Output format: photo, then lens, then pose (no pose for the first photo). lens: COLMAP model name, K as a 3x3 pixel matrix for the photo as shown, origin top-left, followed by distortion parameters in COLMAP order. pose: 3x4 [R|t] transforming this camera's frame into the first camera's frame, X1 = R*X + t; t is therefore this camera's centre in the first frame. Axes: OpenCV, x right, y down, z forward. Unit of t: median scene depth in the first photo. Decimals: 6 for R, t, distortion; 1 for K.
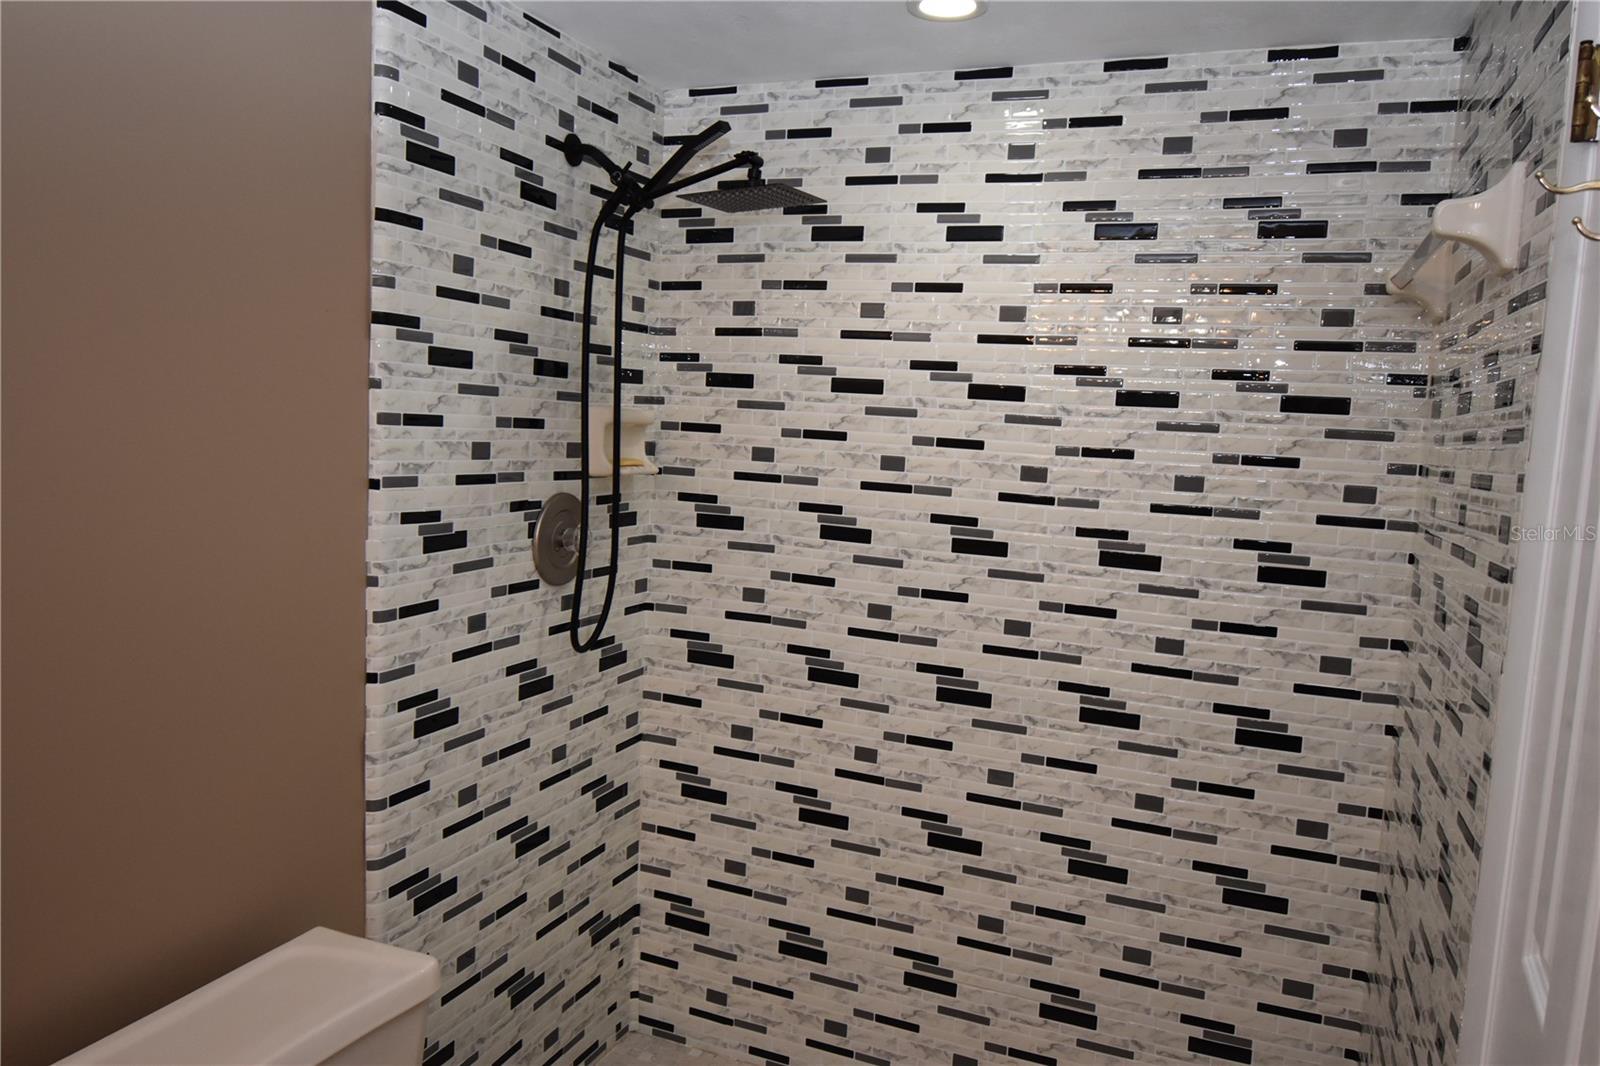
lens RADIAL K [[1147.5, 0, 801.1], [0, 1147.5, 537.6], [0, 0, 1]] dist [0.008124, -0.026115]
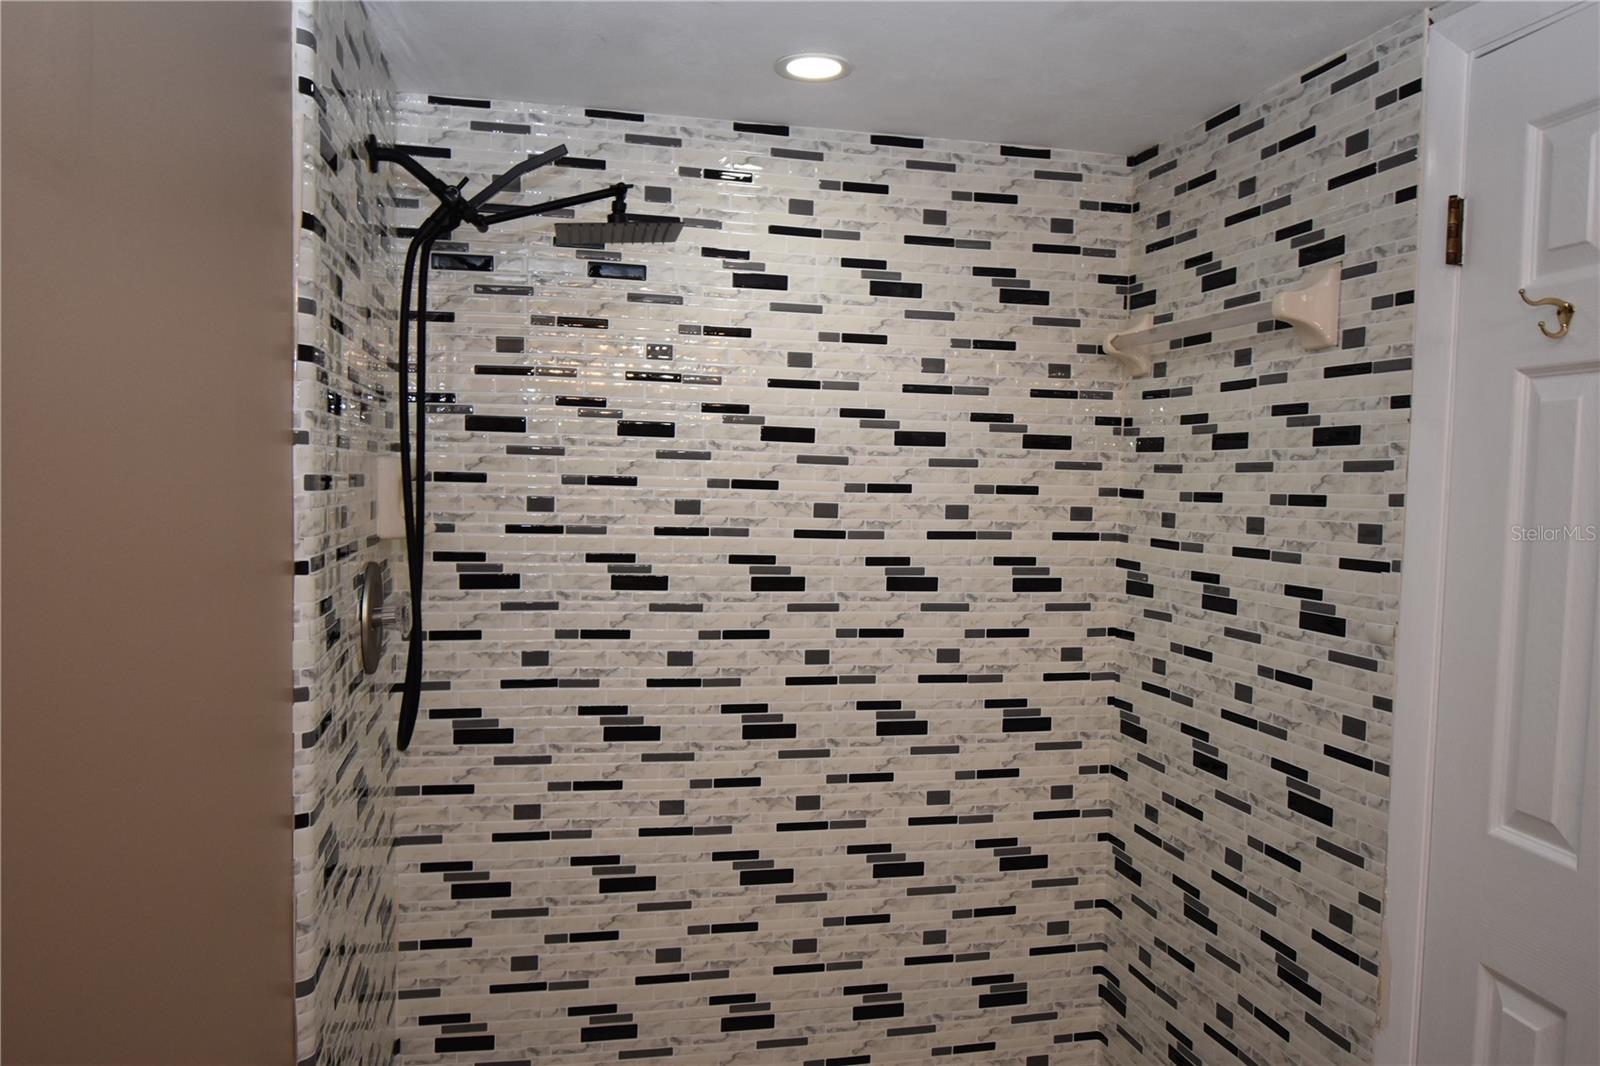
lens RADIAL K [[1116.1, 0, 793.8], [0, 1116.1, 528.3], [0, 0, 1]] dist [0.001850, -0.002778]
pose [[0.825380, -0.062287, 0.561131, -0.396064], [0.076702, 0.997052, -0.002147, -0.038398], [-0.559343, 0.044811, 0.827724, 0.160332]]
